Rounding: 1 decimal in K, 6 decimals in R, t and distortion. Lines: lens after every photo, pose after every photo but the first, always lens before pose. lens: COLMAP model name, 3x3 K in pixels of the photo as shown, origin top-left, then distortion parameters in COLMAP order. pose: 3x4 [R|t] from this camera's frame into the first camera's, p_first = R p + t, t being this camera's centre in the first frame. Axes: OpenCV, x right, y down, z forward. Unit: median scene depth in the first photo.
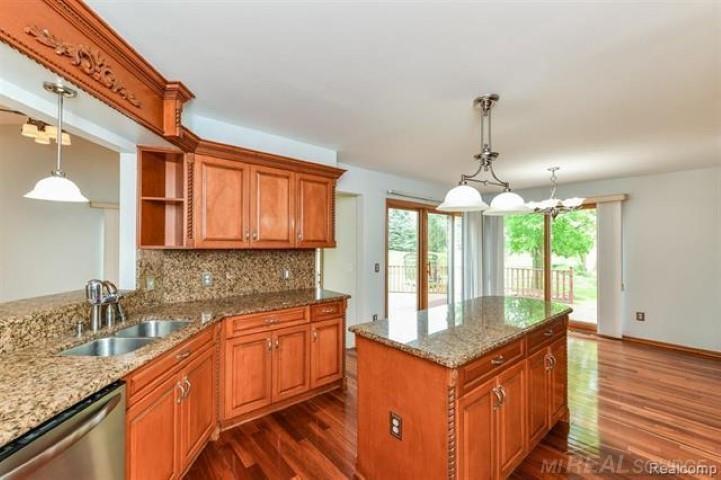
lens RADIAL K [[293.8, 0, 329.4], [0, 293.8, 243.0], [0, 0, 1]] dist [-0.000207, -0.000298]
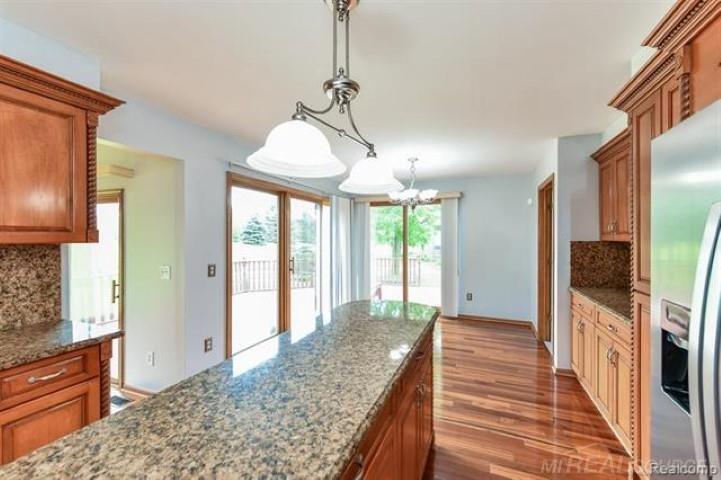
lens RADIAL K [[293.8, 0, 362.7], [0, 293.8, 236.8], [0, 0, 1]] dist [-0.000207, -0.000298]
pose [[0.872648, -0.002895, 0.488342, 0.143413], [0.000774, 0.999989, 0.004545, 0.002799], [-0.488350, -0.003588, 0.872641, 0.234940]]
